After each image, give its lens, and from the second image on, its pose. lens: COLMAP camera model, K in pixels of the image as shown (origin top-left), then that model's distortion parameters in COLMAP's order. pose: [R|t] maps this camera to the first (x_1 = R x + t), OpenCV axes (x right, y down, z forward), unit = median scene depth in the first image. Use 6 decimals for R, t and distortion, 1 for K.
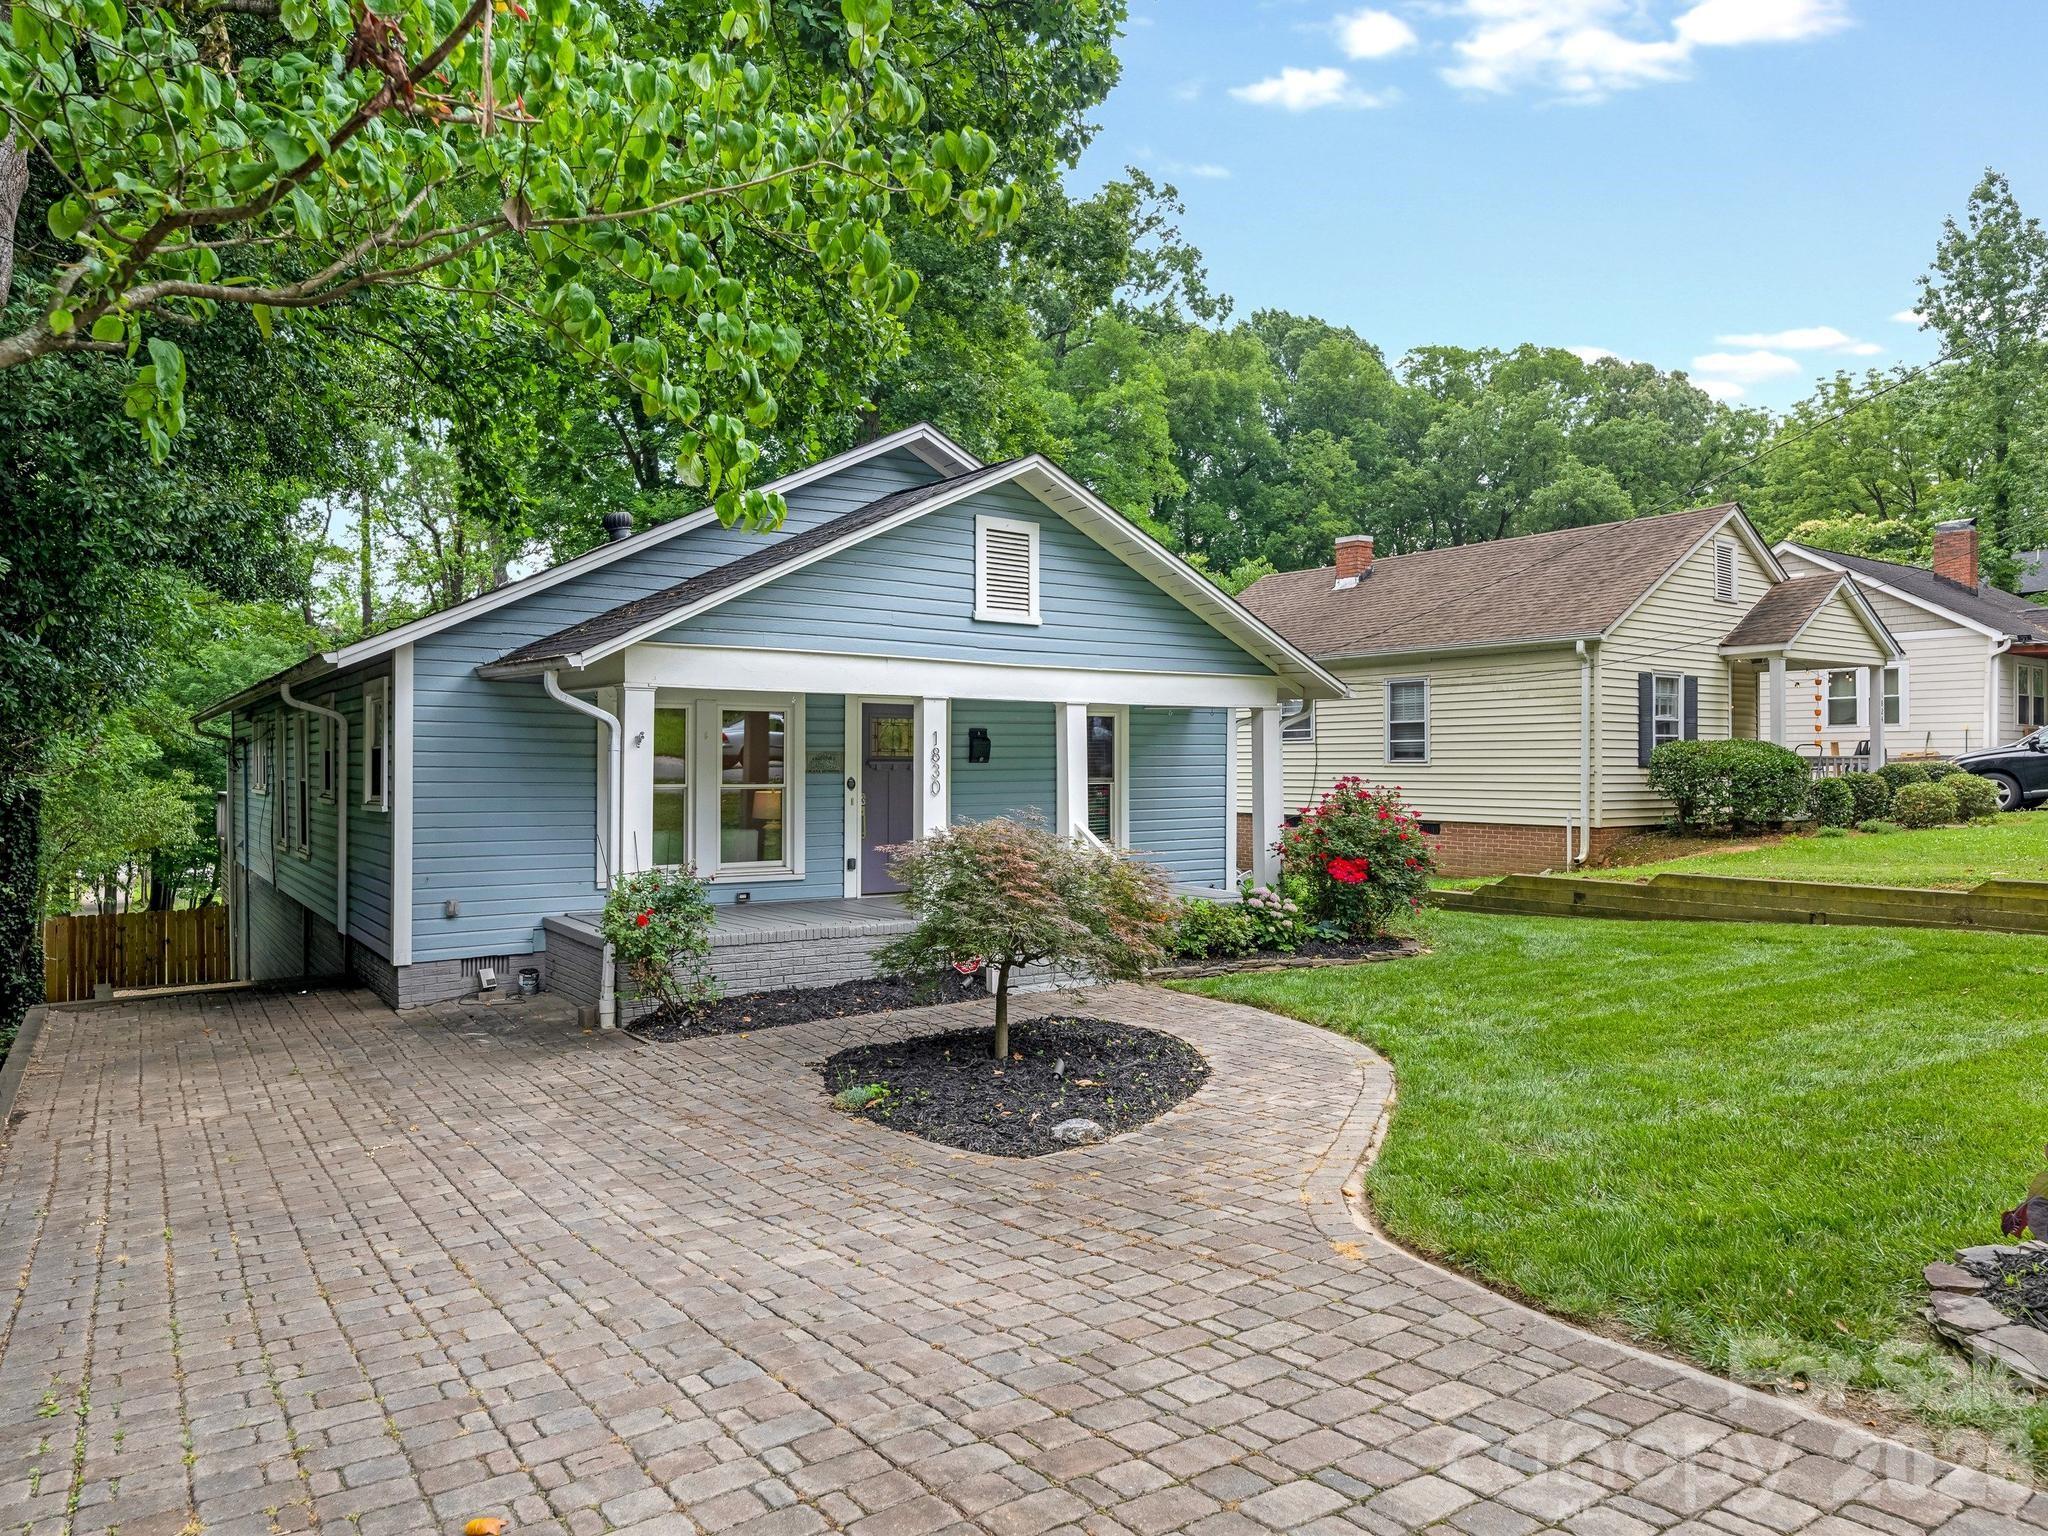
lens RADIAL K [[1363.4, 0, 1025.7], [0, 1363.4, 768.3], [0, 0, 1]] dist [-0.012210, -0.003751]
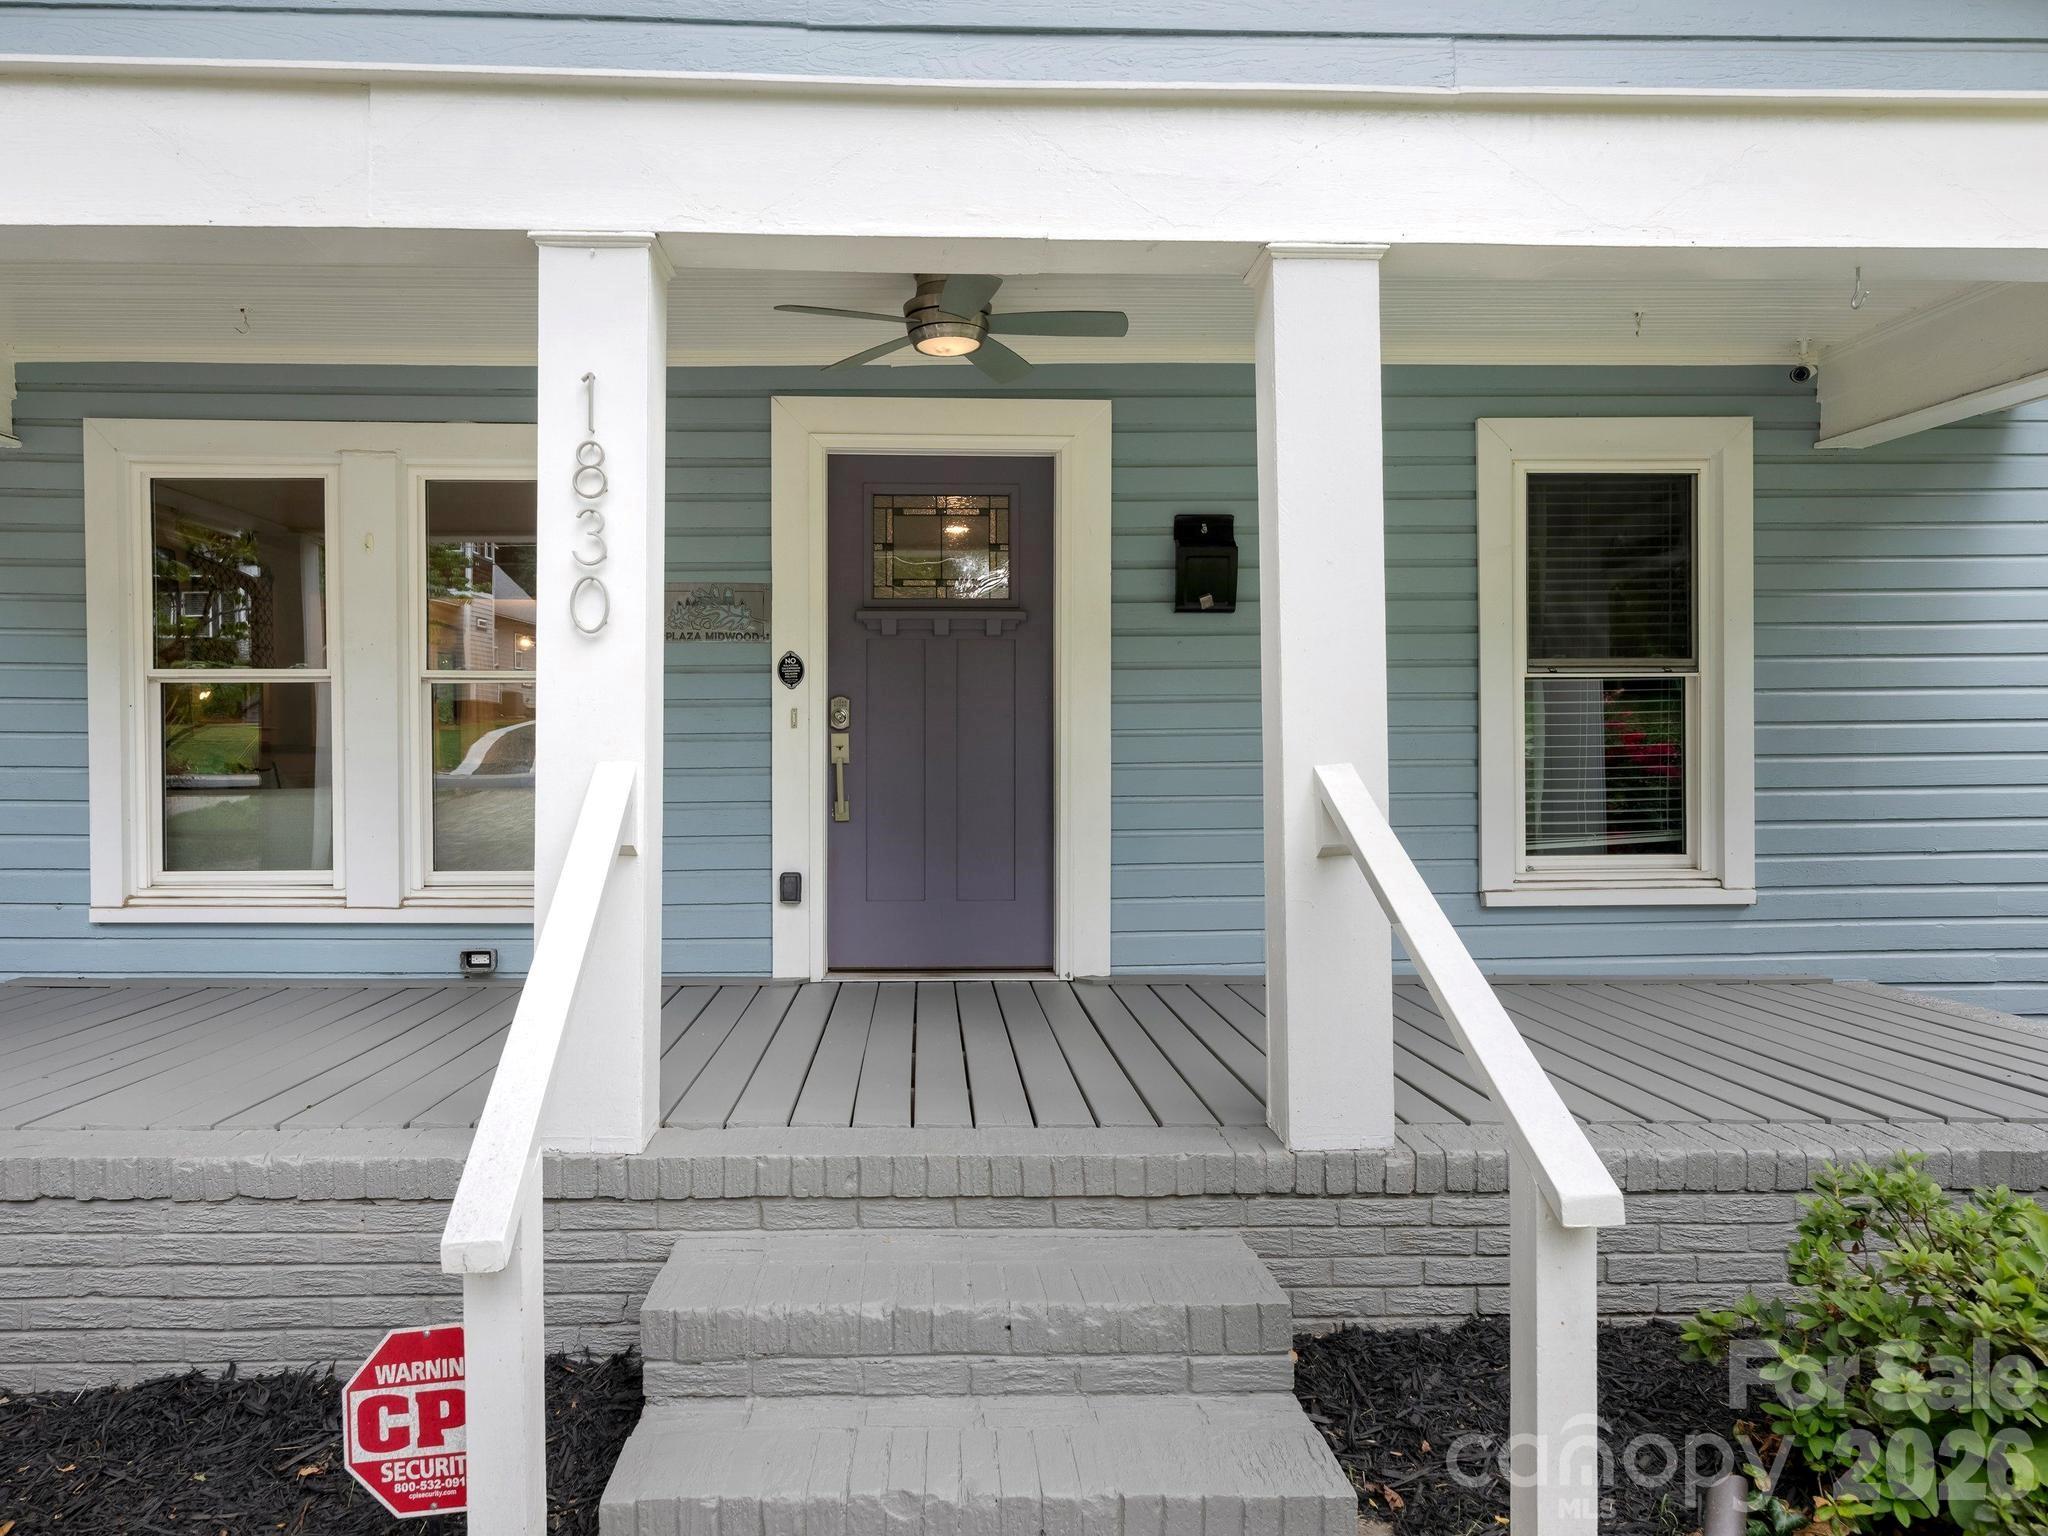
lens RADIAL K [[1229.7, 0, 1019.8], [0, 1229.7, 773.5], [0, 0, 1]] dist [0.005251, 0.000177]
pose [[0.828378, 0.004833, -0.560149, 0.108193], [-0.002735, 0.999986, 0.004583, 0.037764], [0.560163, -0.002264, 0.828379, 0.759069]]
